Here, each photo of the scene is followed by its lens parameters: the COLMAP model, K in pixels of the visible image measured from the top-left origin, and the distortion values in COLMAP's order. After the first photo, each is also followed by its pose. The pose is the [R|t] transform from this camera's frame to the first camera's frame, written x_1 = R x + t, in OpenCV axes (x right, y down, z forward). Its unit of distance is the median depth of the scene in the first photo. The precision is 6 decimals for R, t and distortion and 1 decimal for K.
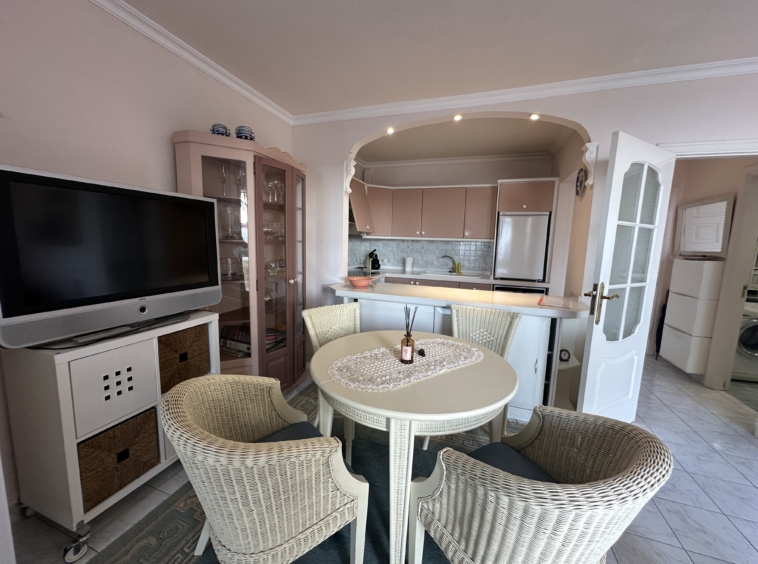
lens RADIAL K [[302.4, 0, 377.4], [0, 302.4, 281.3], [0, 0, 1]] dist [-0.003527, -0.000034]
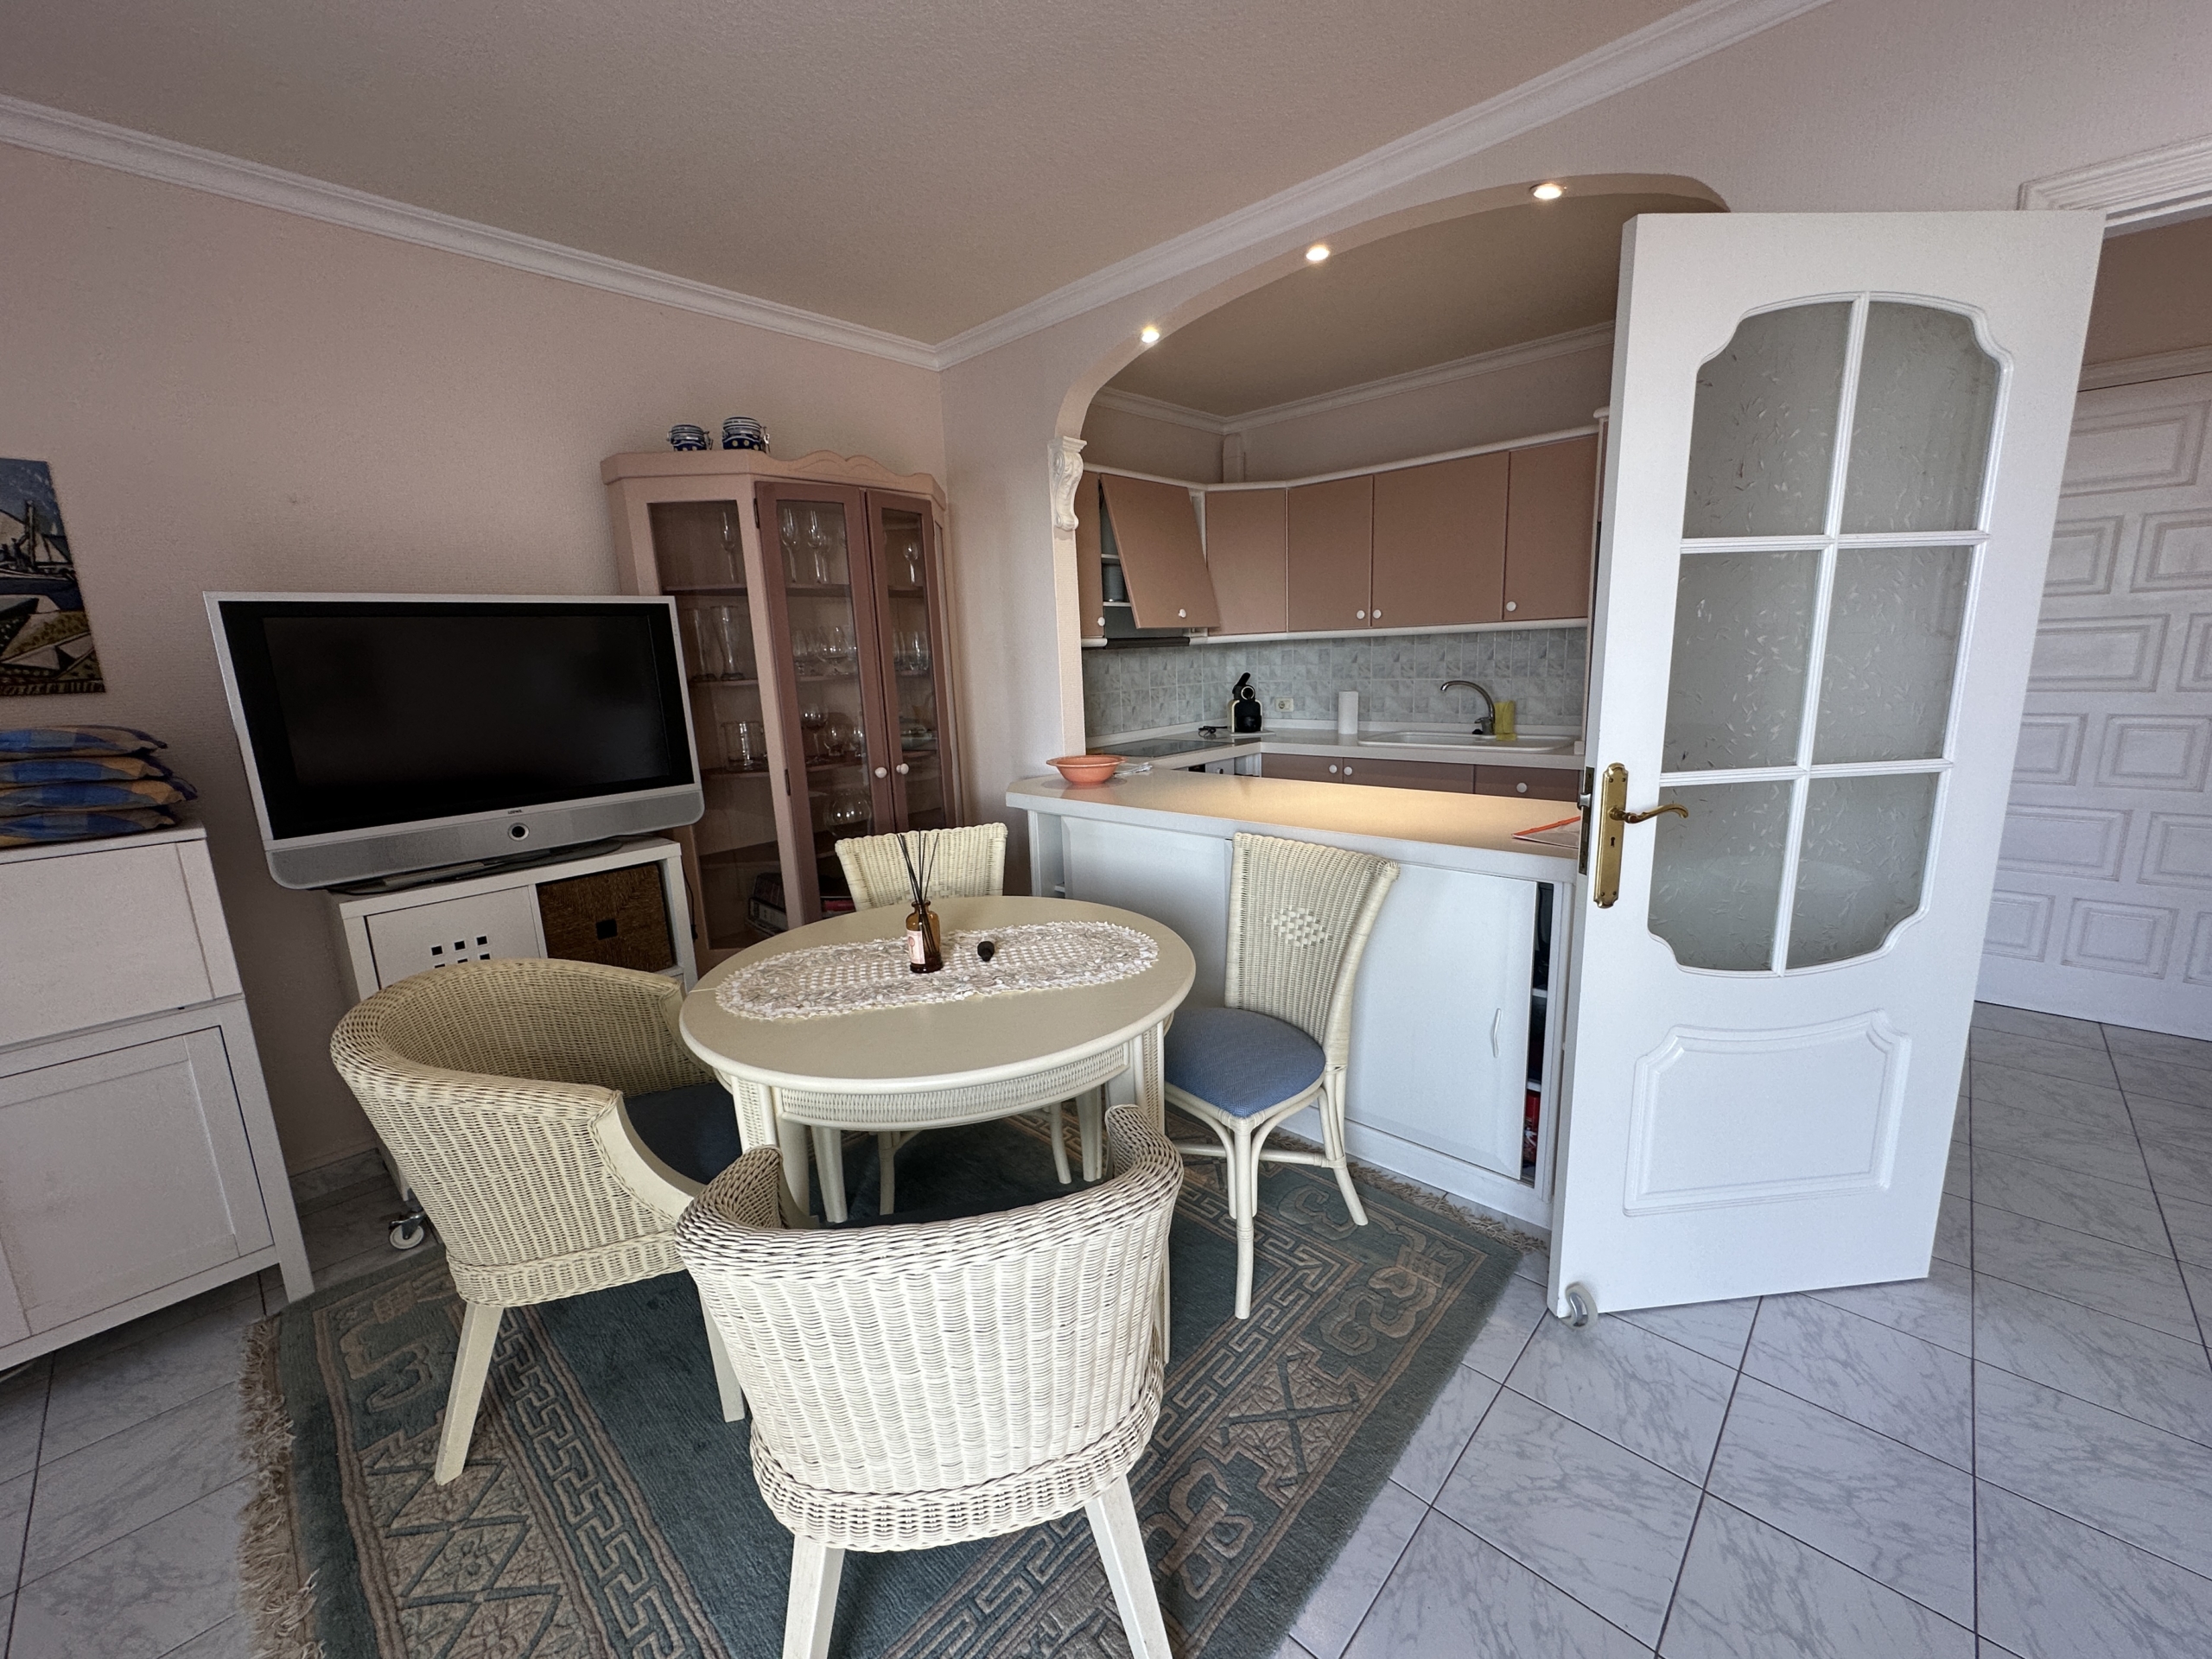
lens RADIAL K [[881.7, 0, 1102.3], [0, 881.7, 827.9], [0, 0, 1]] dist [-0.002898, 0.000328]
pose [[0.911989, 0.013069, -0.410006, 0.568294], [0.015667, 0.997653, 0.066651, 0.000968], [0.409915, -0.067209, 0.909644, 0.019150]]
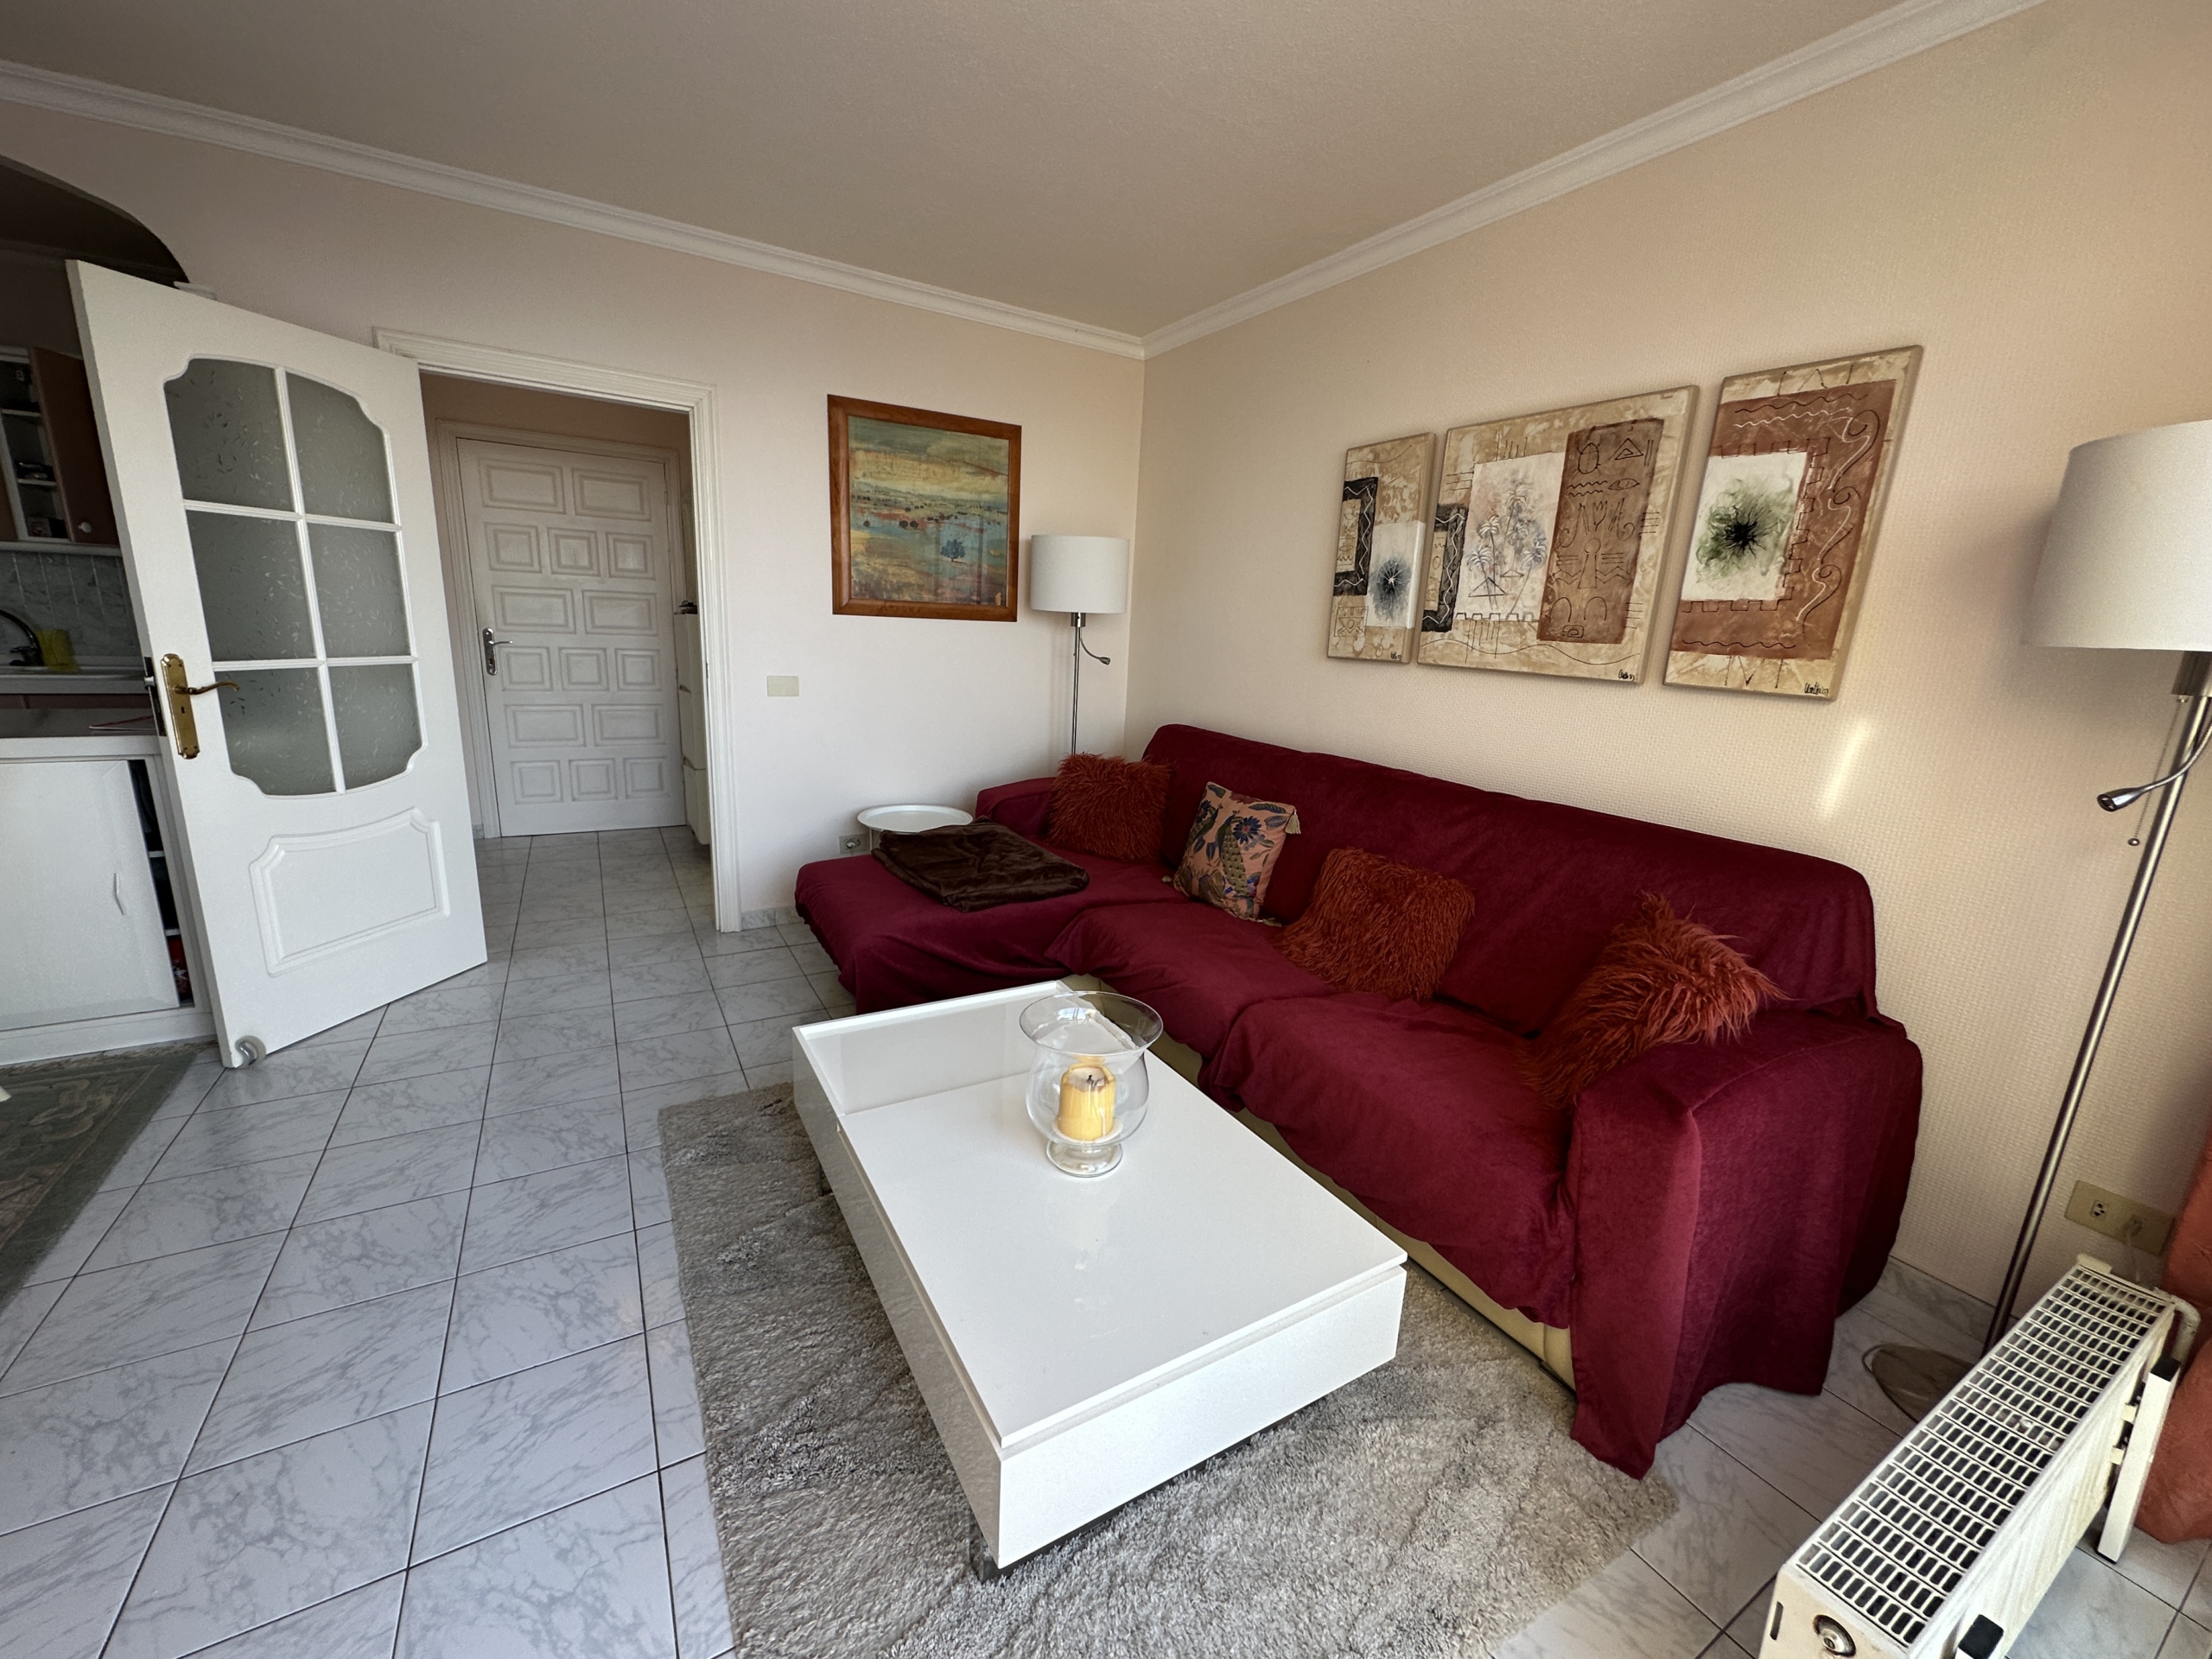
lens RADIAL K [[881.7, 0, 1102.3], [0, 881.7, 827.9], [0, 0, 1]] dist [-0.002898, 0.000328]
pose [[0.645417, -0.177166, 0.743000, 0.559892], [0.069742, 0.982334, 0.173653, 0.102956], [-0.760640, -0.060260, 0.646372, -0.664612]]
